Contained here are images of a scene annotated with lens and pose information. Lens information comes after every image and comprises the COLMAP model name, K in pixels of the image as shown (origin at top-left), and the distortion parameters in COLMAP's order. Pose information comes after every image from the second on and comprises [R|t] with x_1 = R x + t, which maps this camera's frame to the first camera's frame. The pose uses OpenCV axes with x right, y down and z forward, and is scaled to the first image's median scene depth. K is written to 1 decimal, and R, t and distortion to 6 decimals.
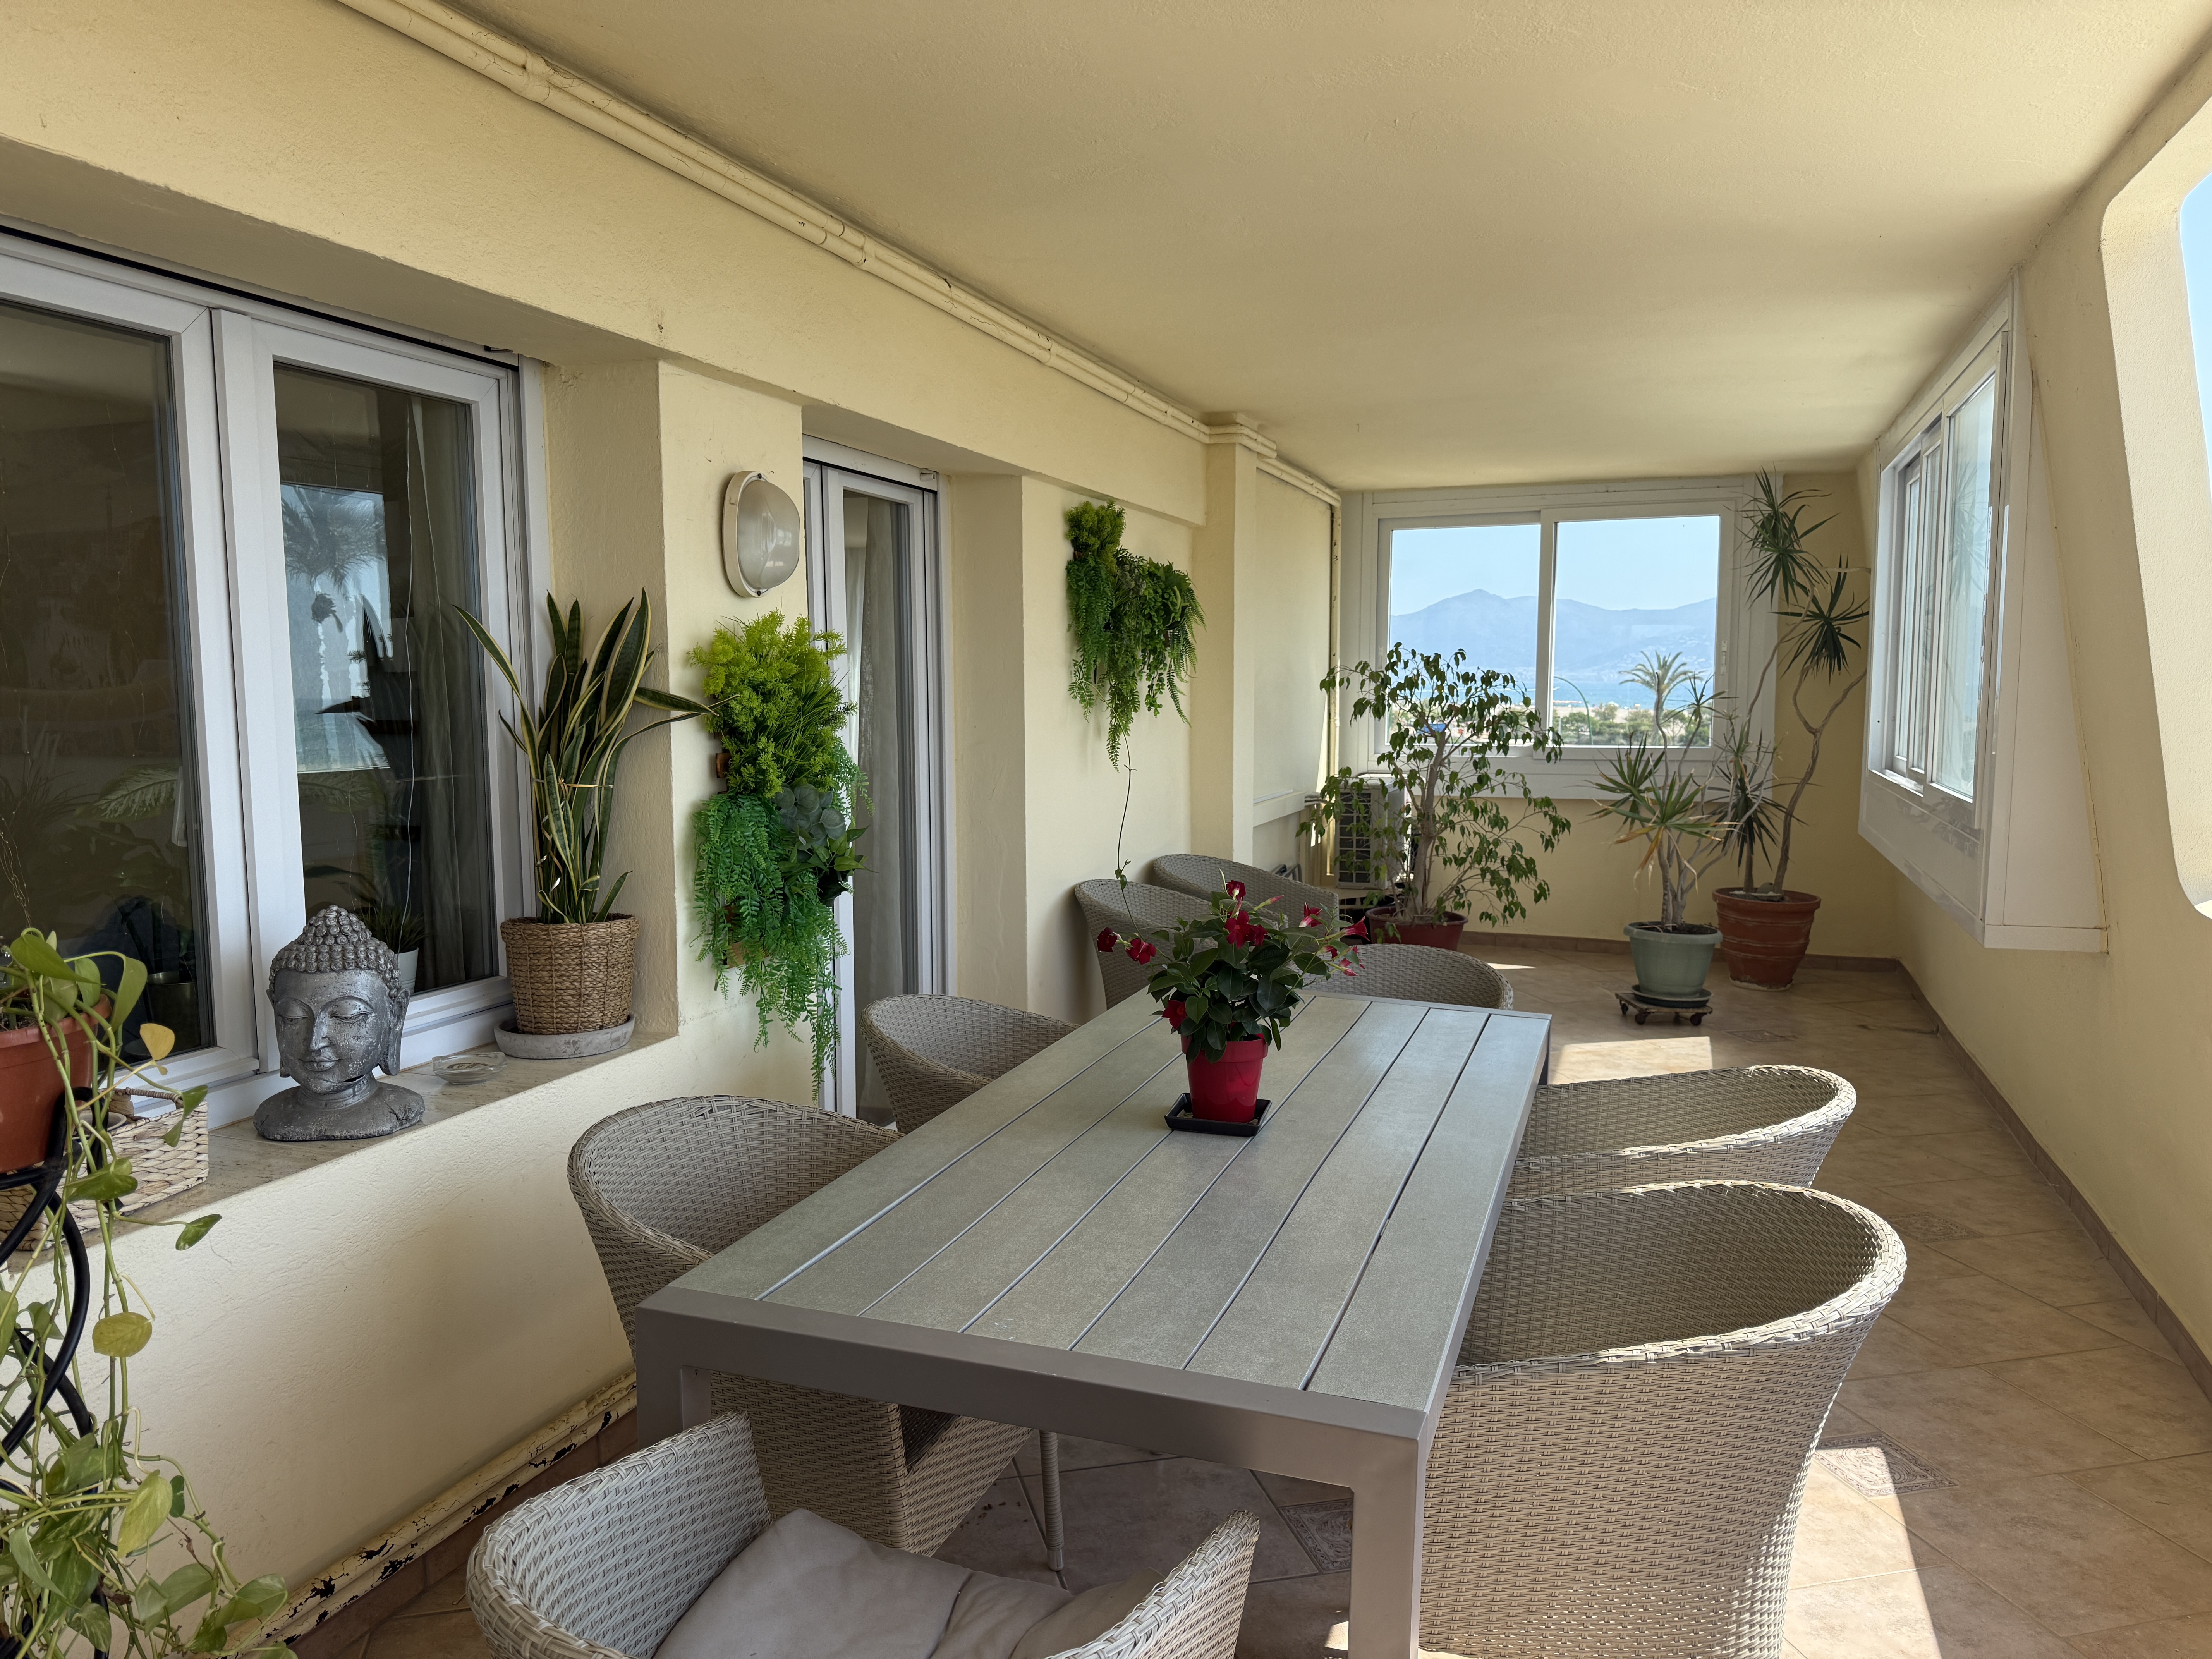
lens RADIAL K [[1571.4, 0, 1095.2], [0, 1571.4, 835.2], [0, 0, 1]] dist [0.141635, -0.241811]
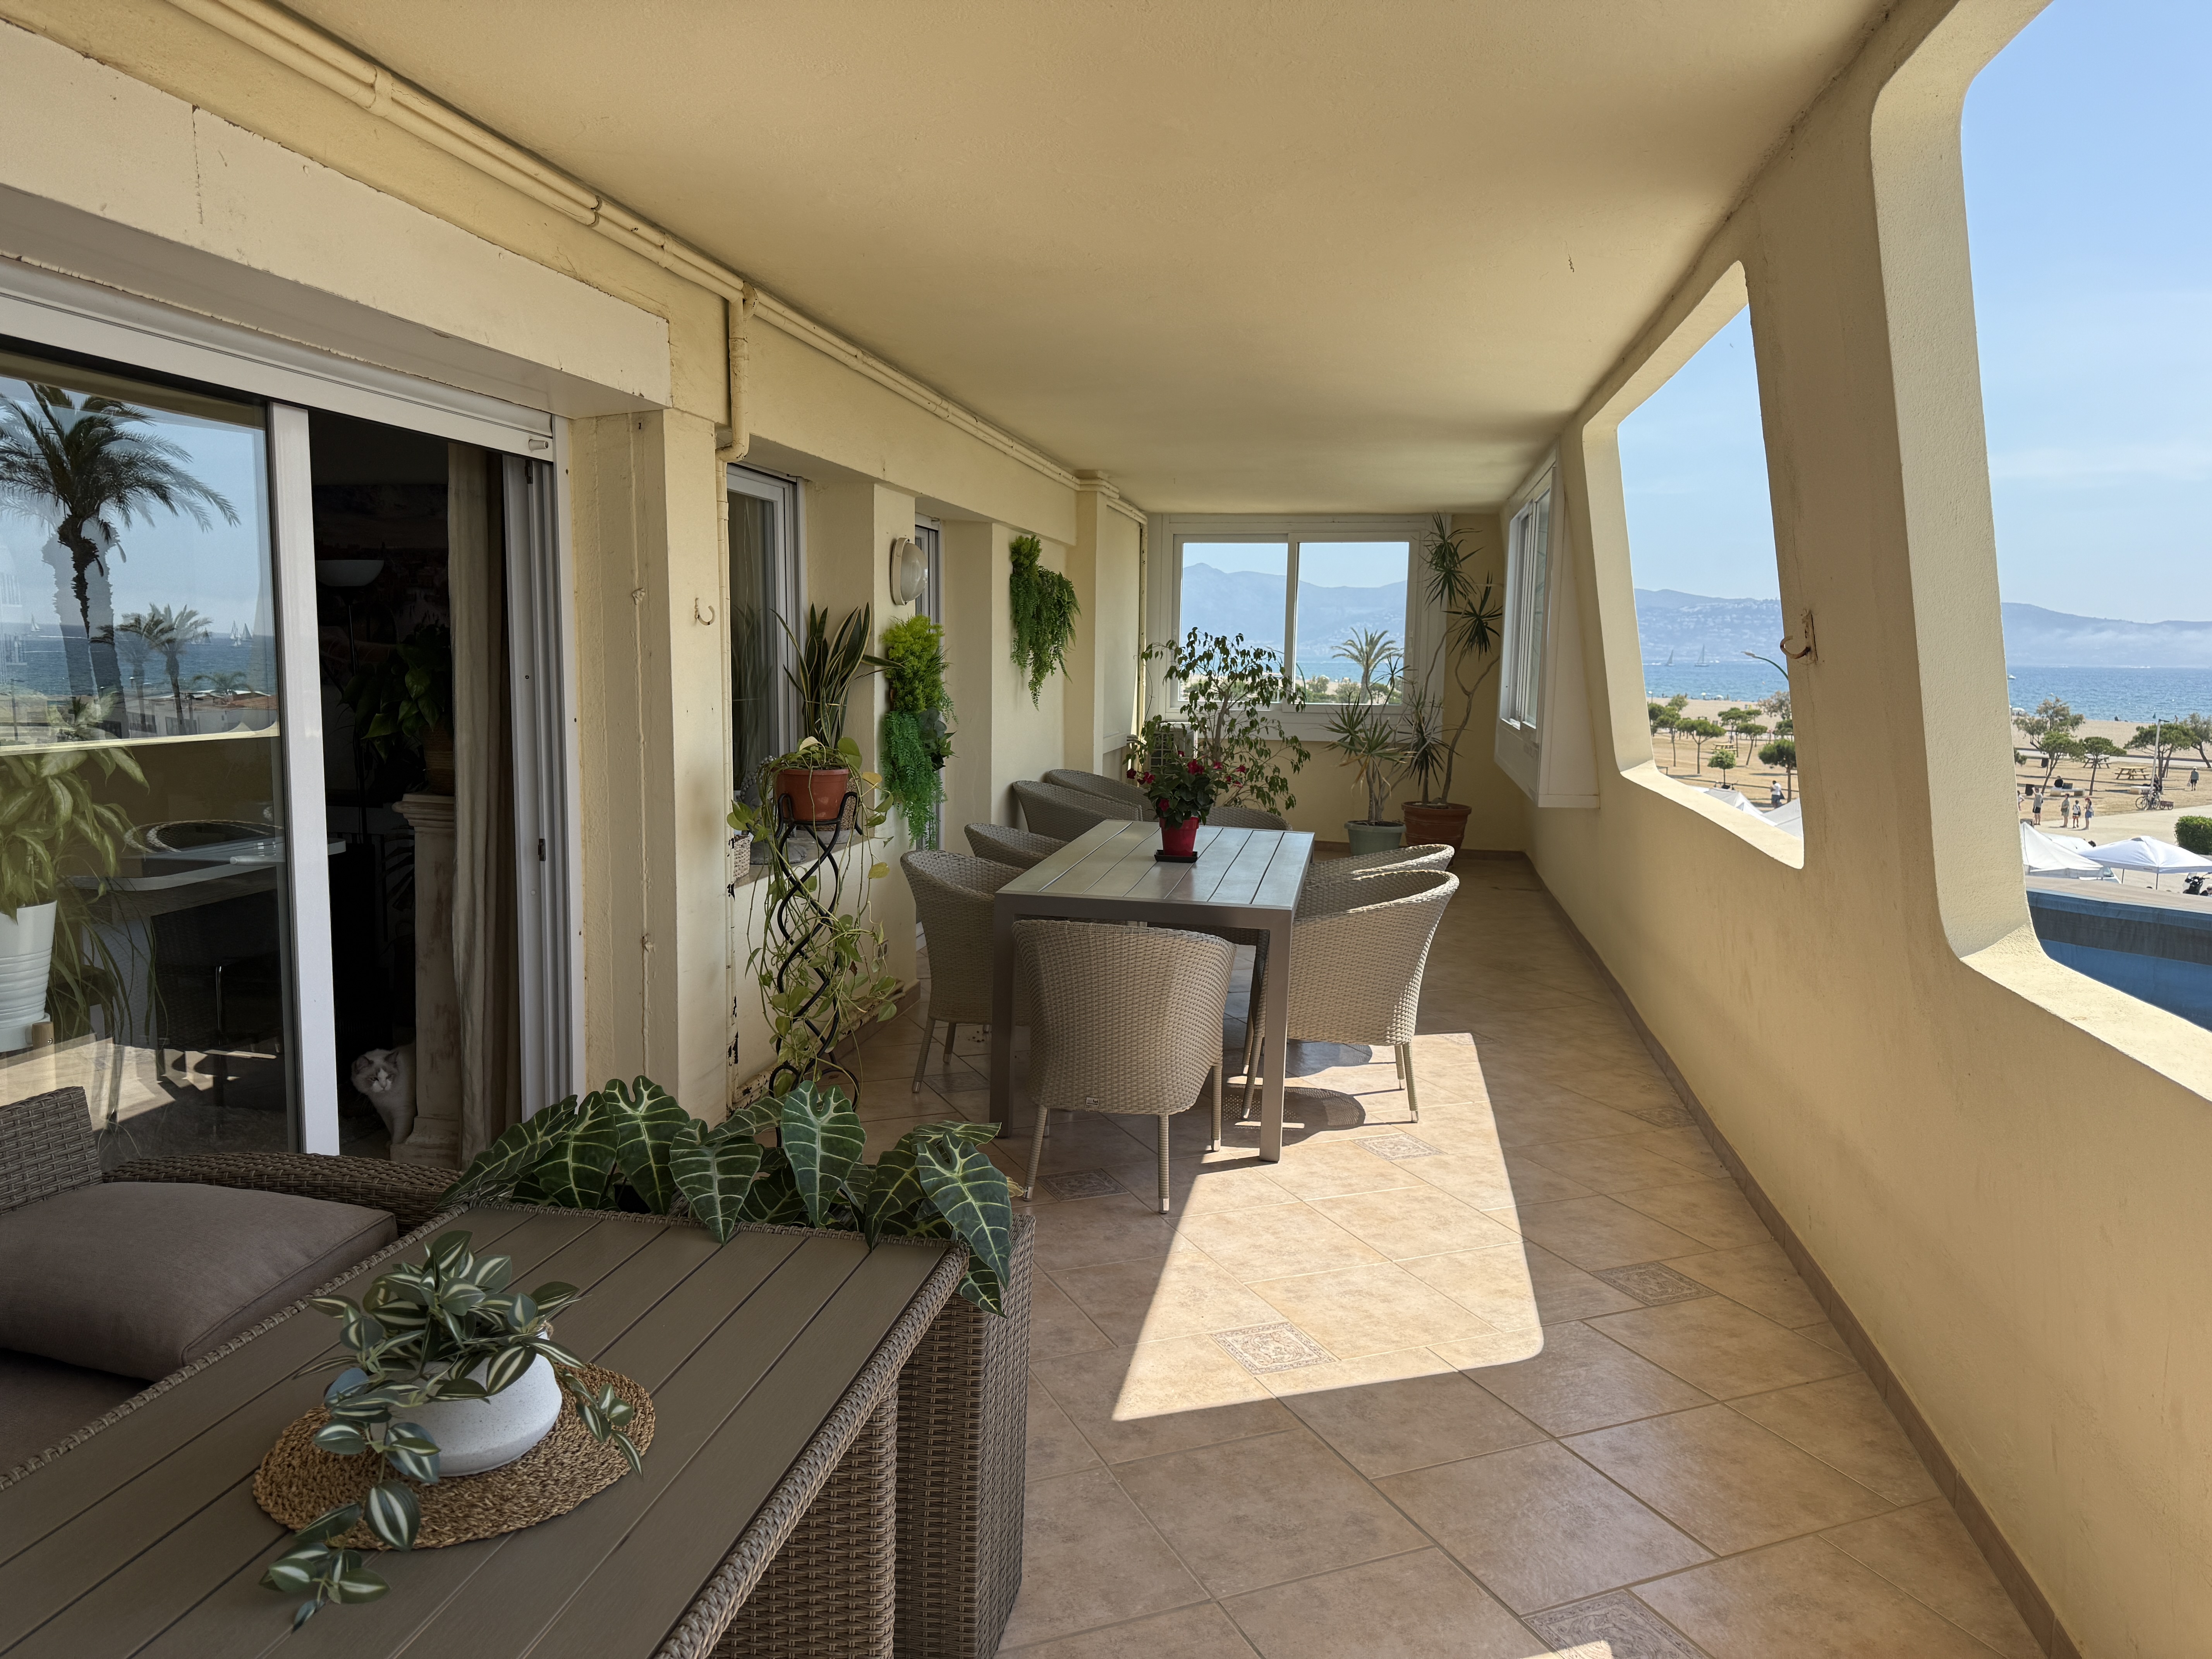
lens RADIAL K [[1571.4, 0, 1095.2], [0, 1571.4, 835.2], [0, 0, 1]] dist [0.141635, -0.241811]
pose [[0.985487, -0.002312, 0.169737, -0.146576], [-0.001275, 0.999778, 0.021020, 0.037749], [-0.169748, -0.020931, 0.985265, -0.409068]]
